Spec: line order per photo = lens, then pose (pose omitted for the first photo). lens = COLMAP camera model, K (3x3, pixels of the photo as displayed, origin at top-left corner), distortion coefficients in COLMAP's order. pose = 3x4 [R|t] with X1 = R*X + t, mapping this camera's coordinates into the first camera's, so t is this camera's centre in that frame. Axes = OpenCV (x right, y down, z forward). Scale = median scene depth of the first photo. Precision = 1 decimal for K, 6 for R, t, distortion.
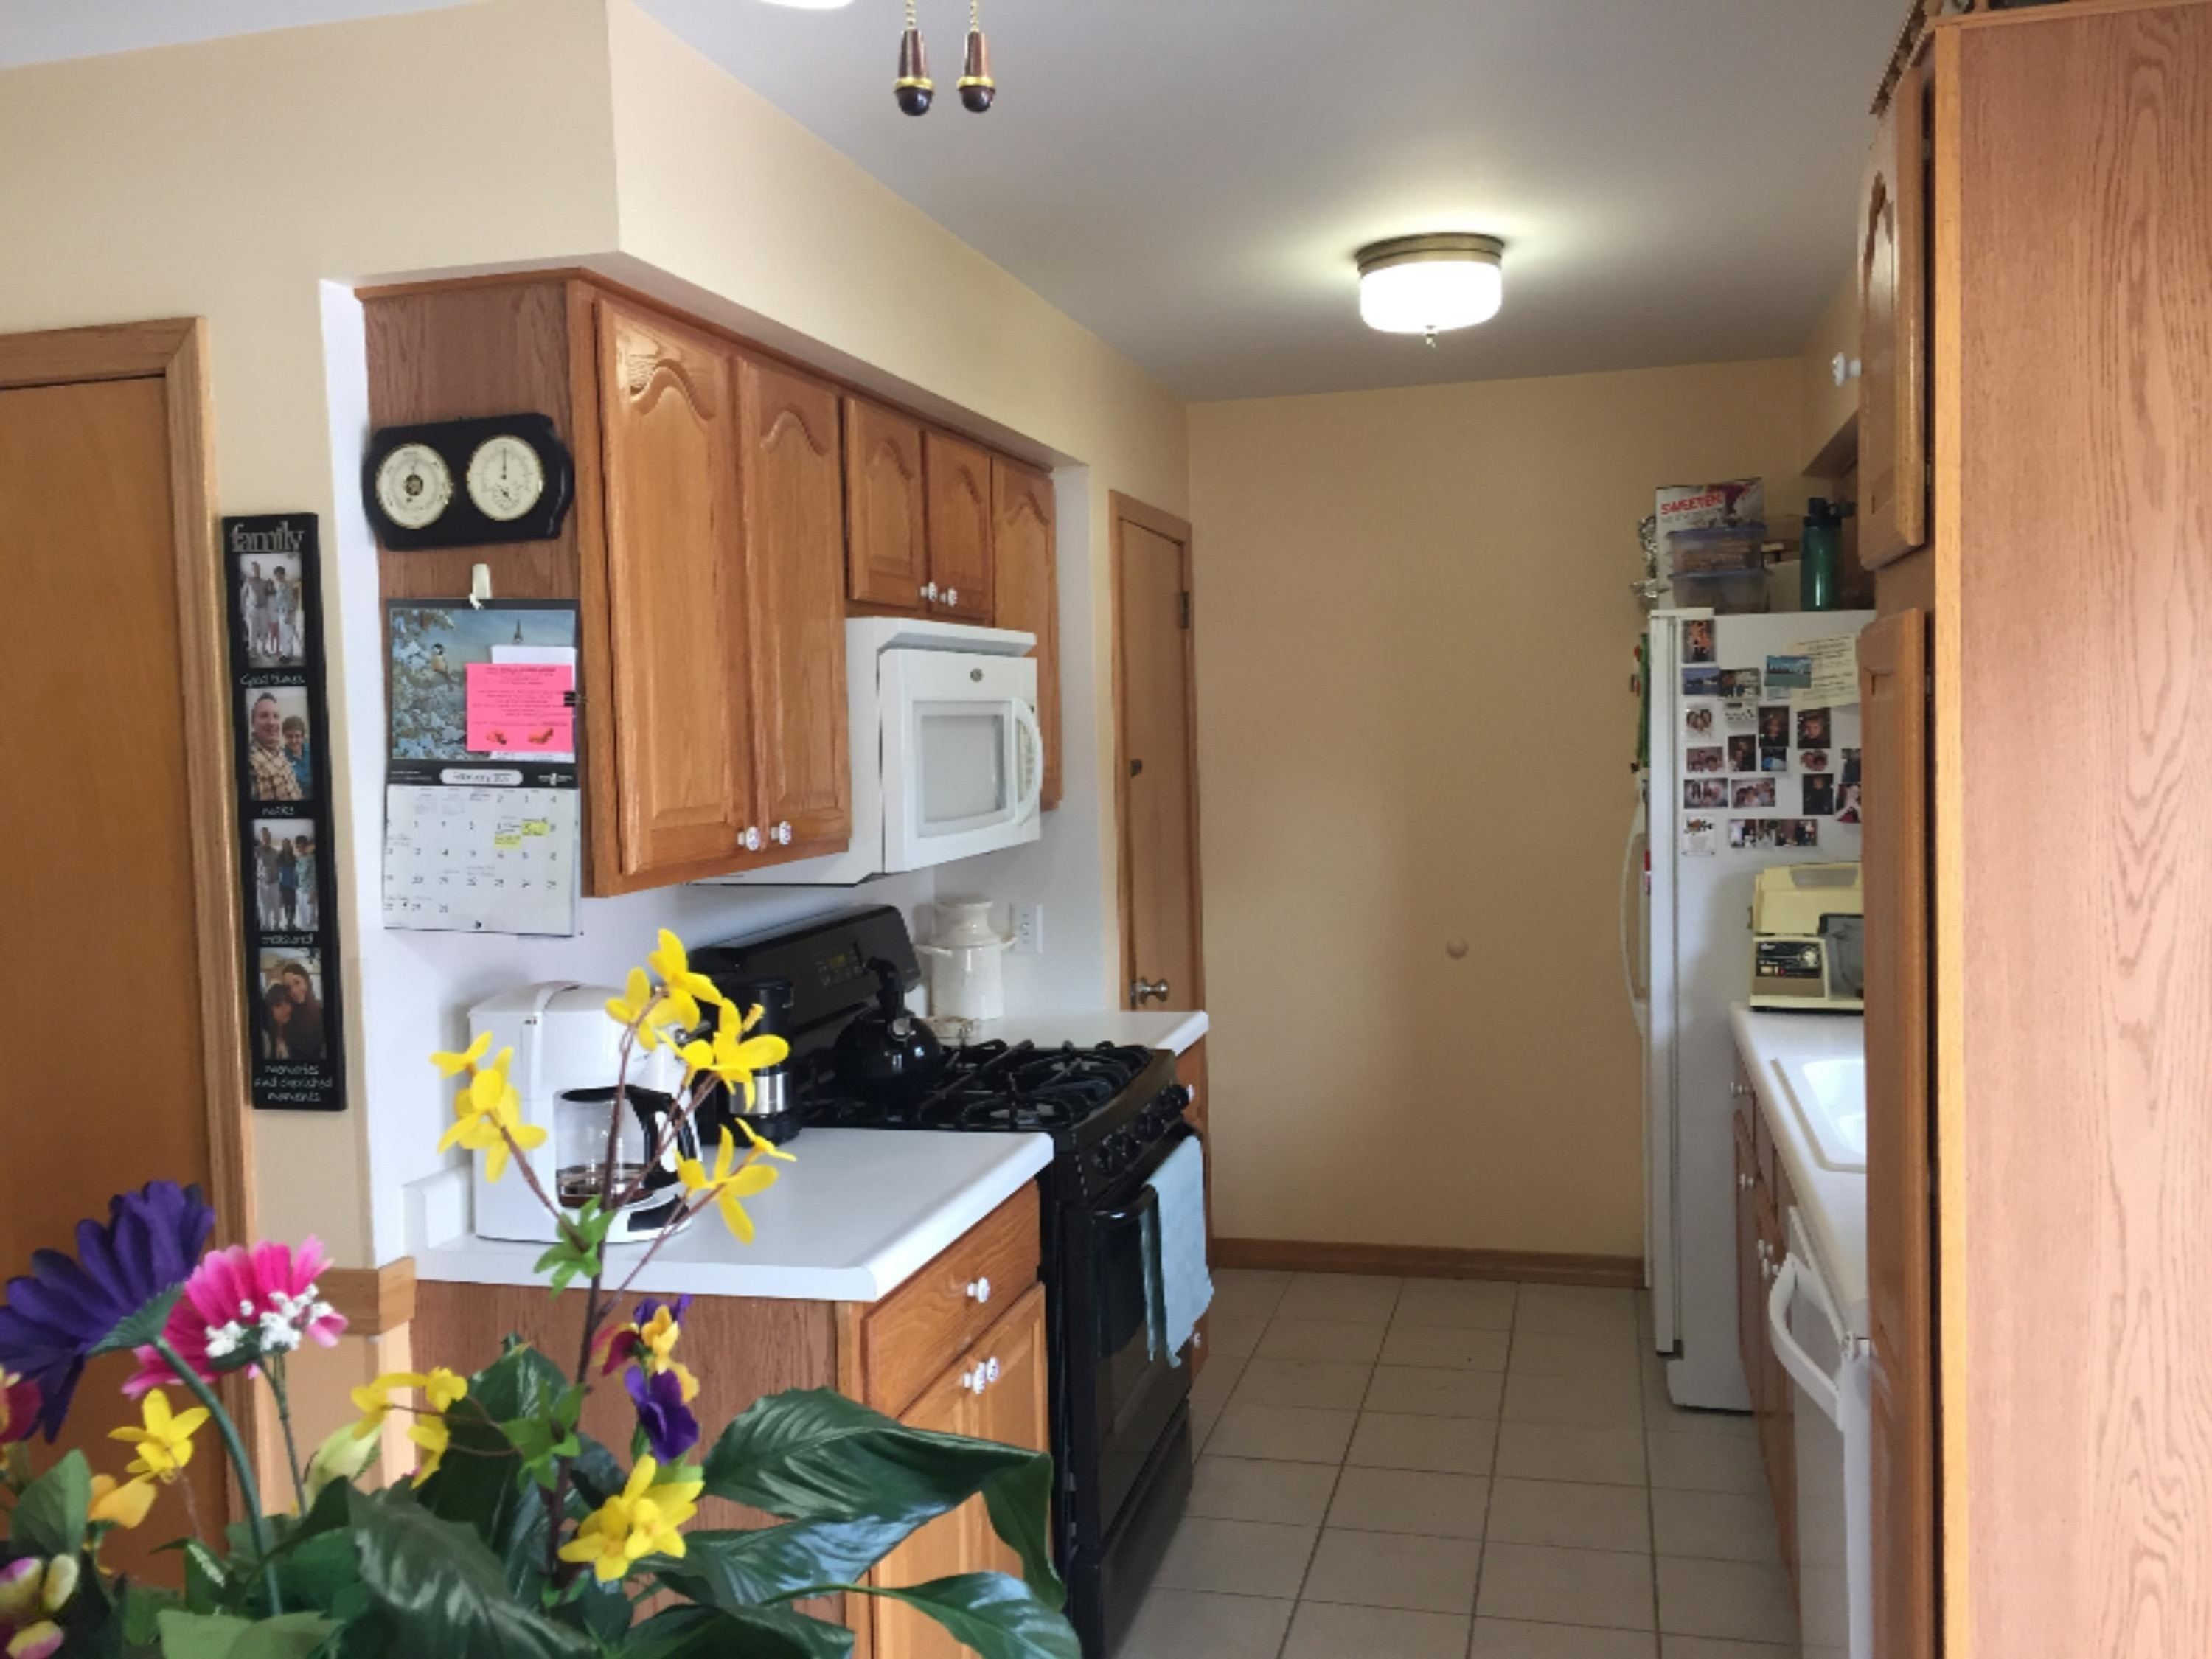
lens RADIAL K [[1885.3, 0, 1118.7], [0, 1885.3, 825.6], [0, 0, 1]] dist [0.087493, -0.115684]
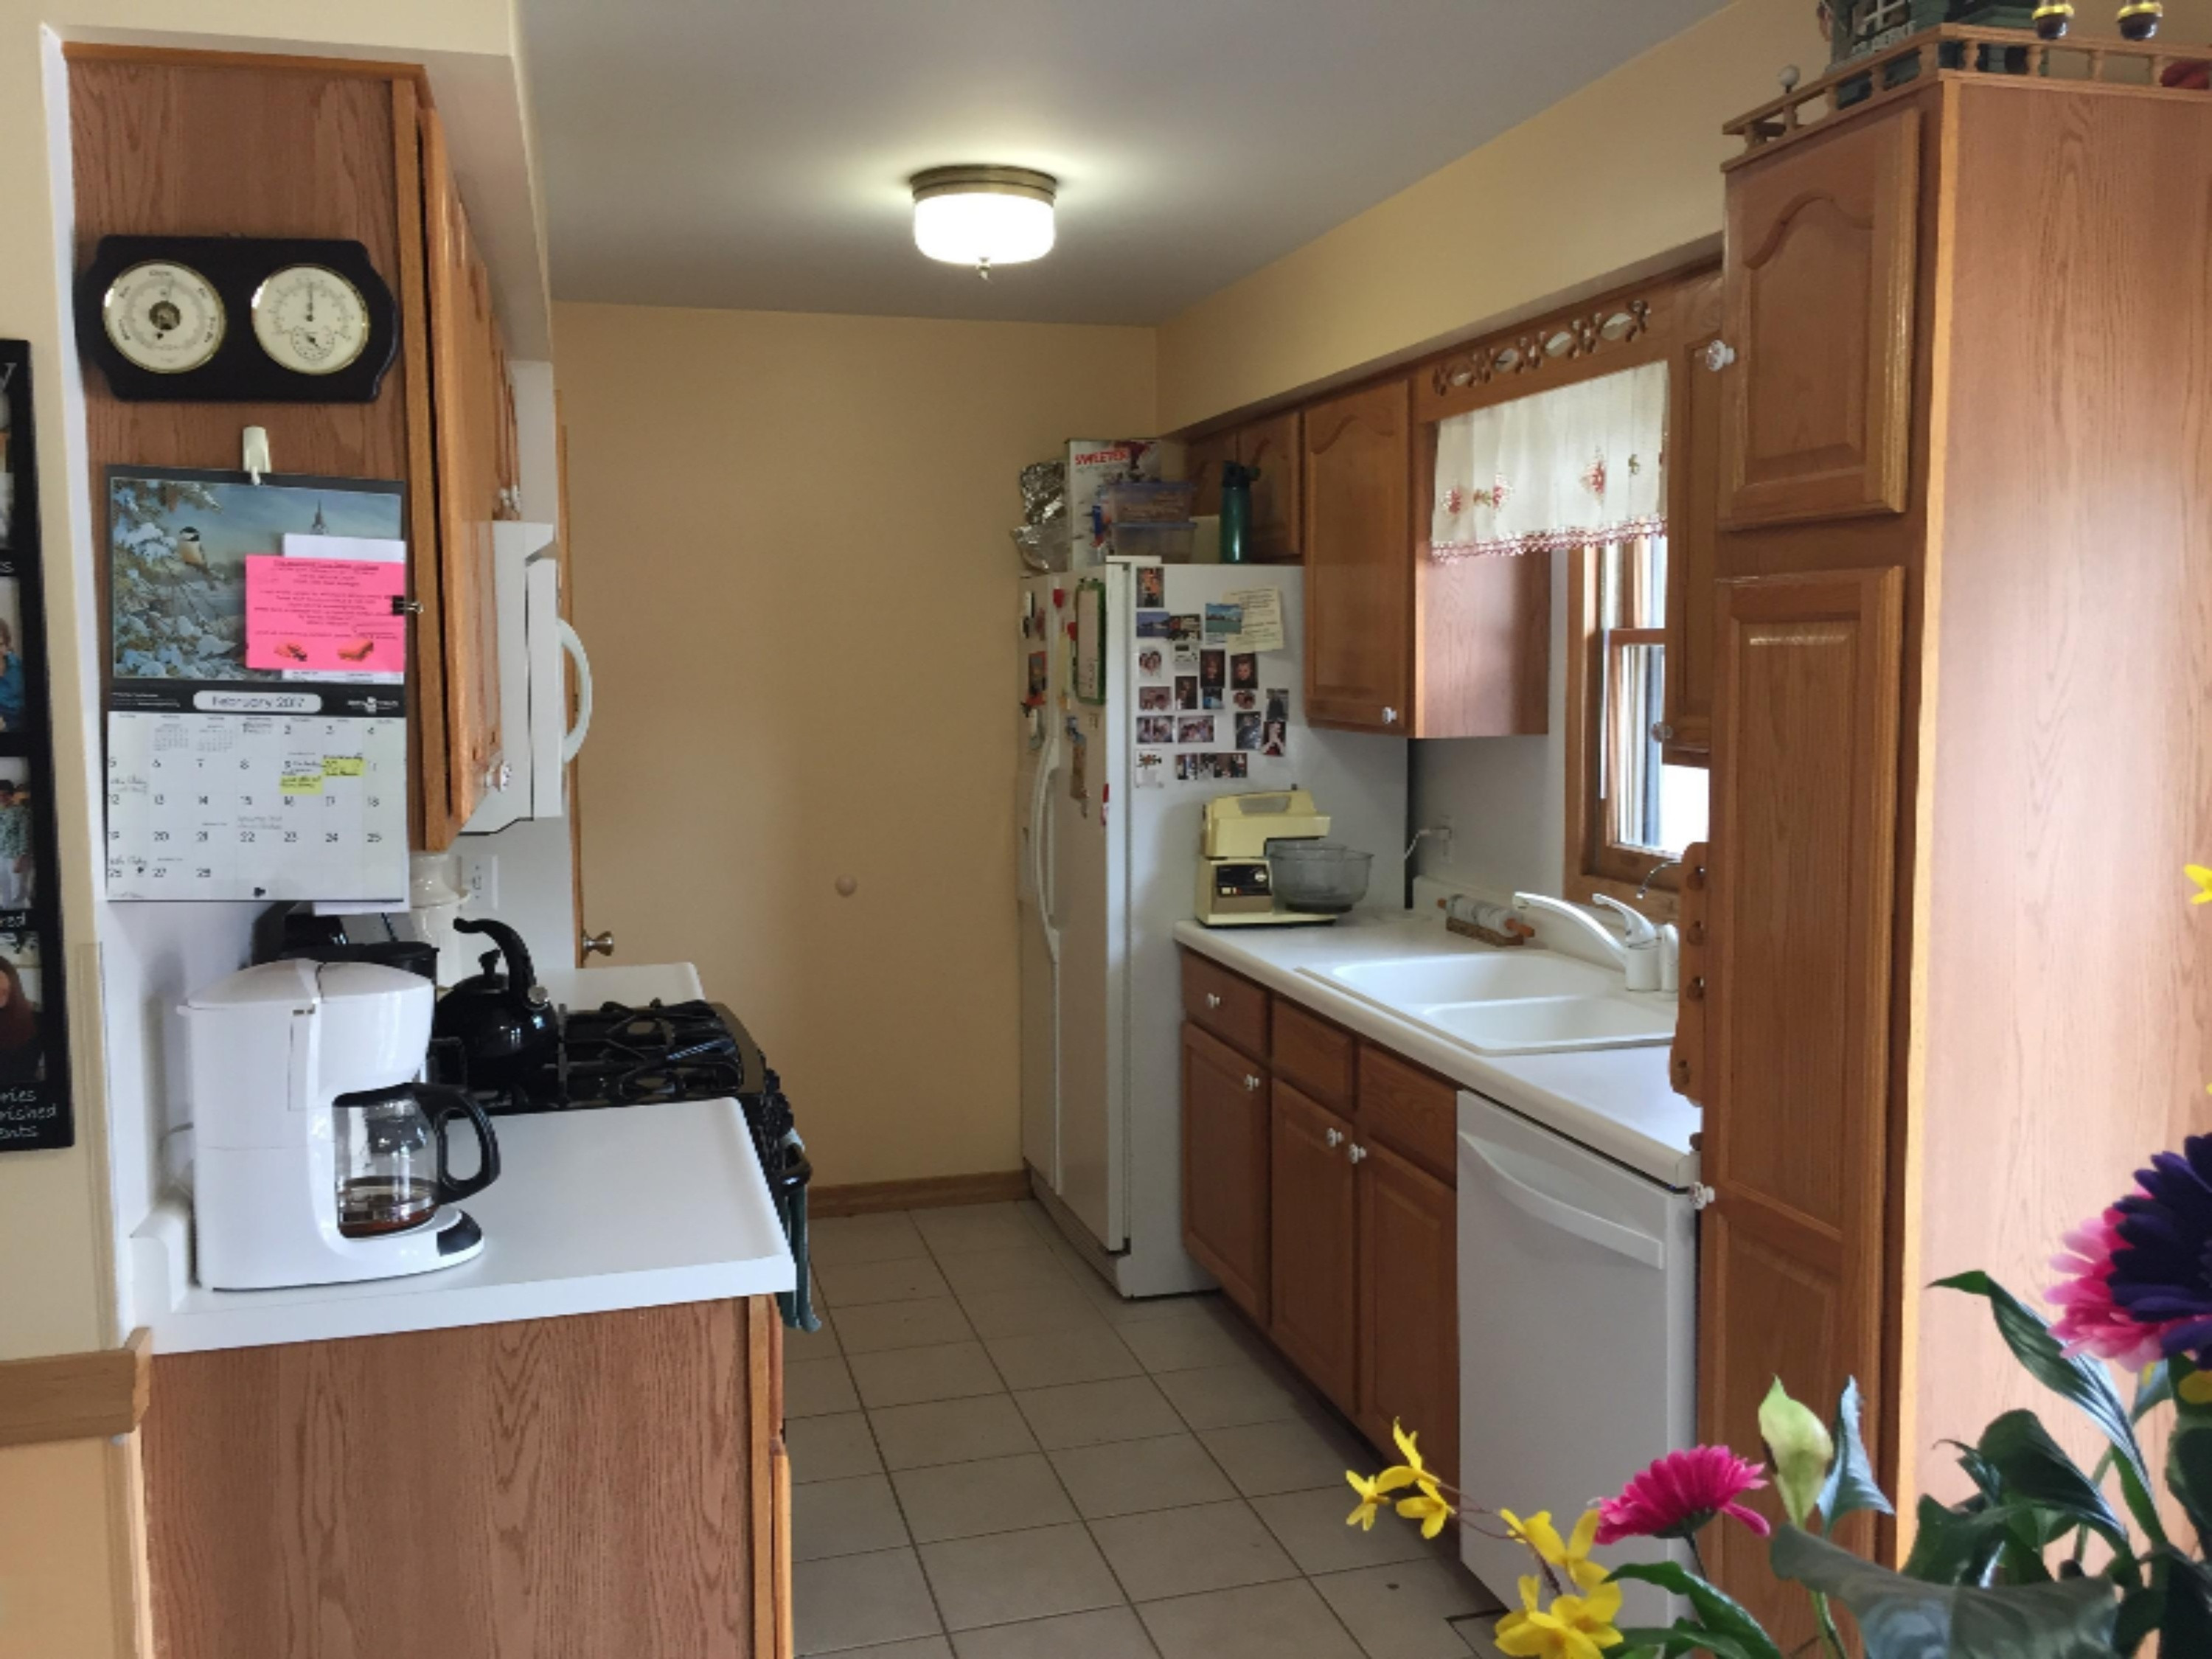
lens RADIAL K [[1885.3, 0, 1118.7], [0, 1885.3, 825.6], [0, 0, 1]] dist [0.087493, -0.115684]
pose [[0.865211, -0.025613, 0.500753, -0.419044], [0.010253, 0.999389, 0.033403, 0.002451], [-0.501303, -0.023766, 0.864945, 0.143607]]
